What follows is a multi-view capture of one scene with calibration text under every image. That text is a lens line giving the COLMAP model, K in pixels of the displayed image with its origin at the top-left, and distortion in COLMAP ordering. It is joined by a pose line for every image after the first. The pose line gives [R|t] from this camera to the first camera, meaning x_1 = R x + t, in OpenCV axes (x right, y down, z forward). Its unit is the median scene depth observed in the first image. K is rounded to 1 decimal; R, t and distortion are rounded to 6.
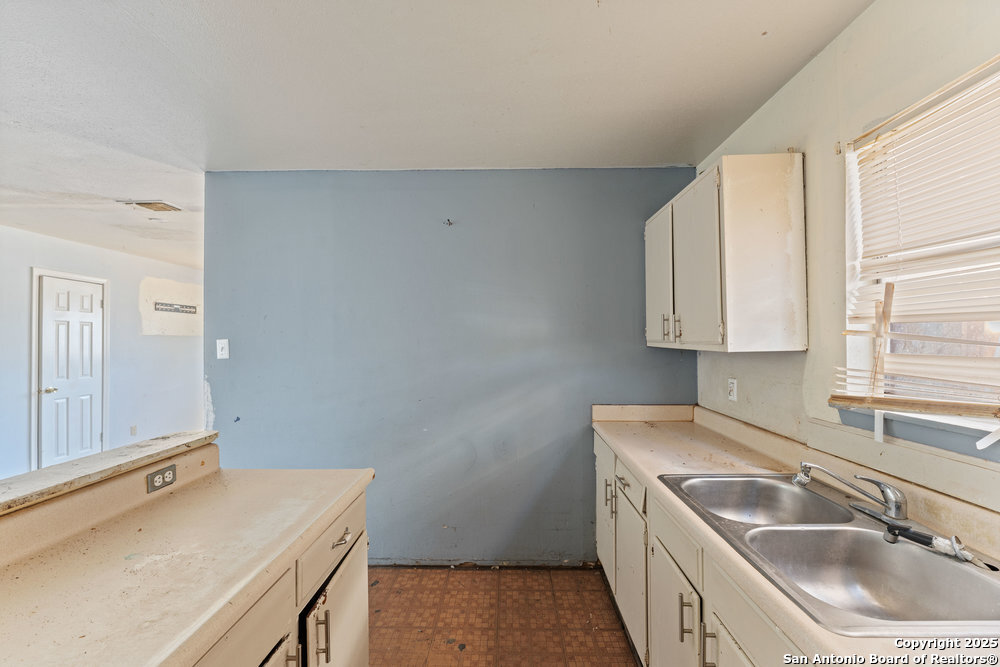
lens RADIAL K [[410.3, 0, 499.4], [0, 410.3, 343.8], [0, 0, 1]] dist [-0.002253, -0.000658]
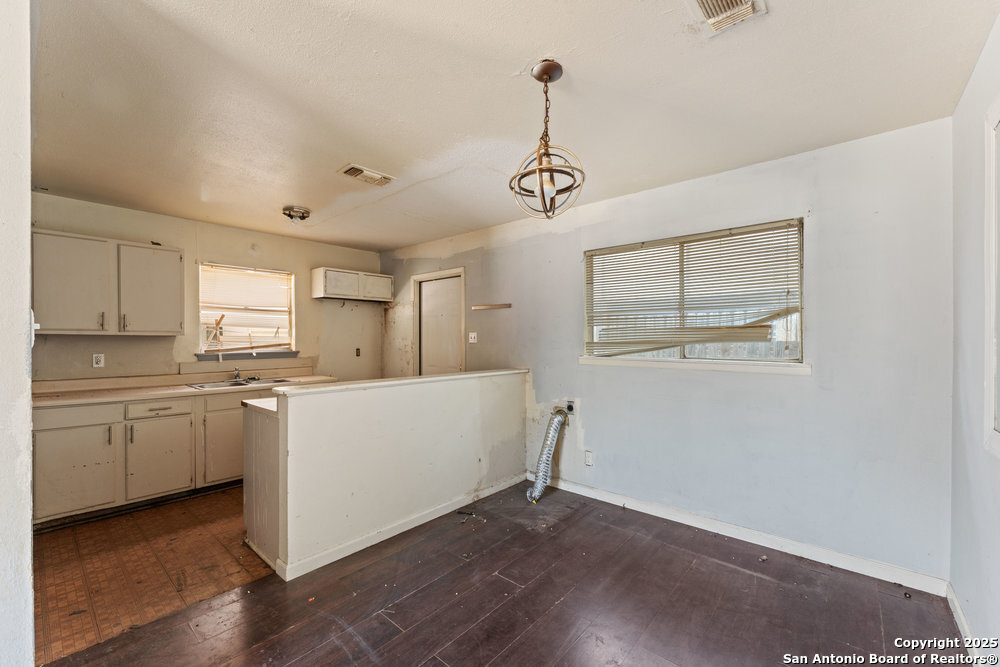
lens RADIAL K [[410.3, 0, 506.1], [0, 410.3, 337.9], [0, 0, 1]] dist [-0.002253, -0.000658]
pose [[-0.771717, -0.001582, 0.635964, -2.197437], [0.004770, 0.999954, 0.008276, 0.020246], [-0.635948, 0.009421, -0.771674, 1.558114]]
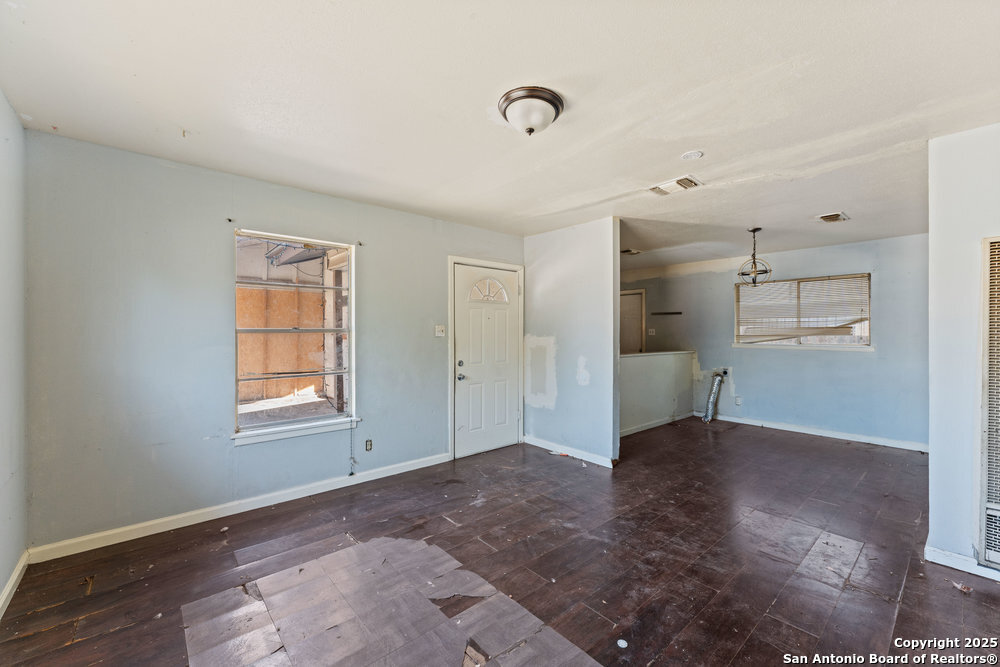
lens RADIAL K [[410.3, 0, 499.3], [0, 410.3, 327.5], [0, 0, 1]] dist [-0.002253, -0.000658]
pose [[-0.680024, -0.000777, 0.733189, -2.437684], [0.000679, 0.999998, 0.001689, -0.014953], [-0.733189, 0.001646, -0.680023, 3.785573]]
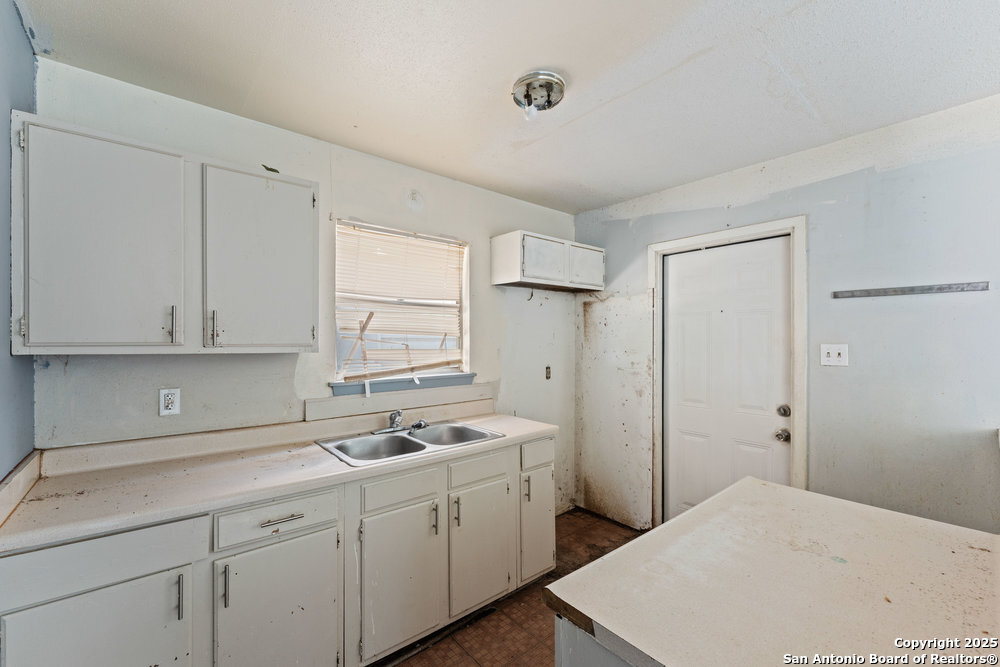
lens RADIAL K [[410.3, 0, 497.0], [0, 410.3, 337.3], [0, 0, 1]] dist [-0.002253, -0.000658]
pose [[-0.657070, 0.000007, 0.753830, -0.638188], [0.004342, 0.999983, 0.003775, -0.026443], [-0.753817, 0.005753, -0.657059, 1.329363]]
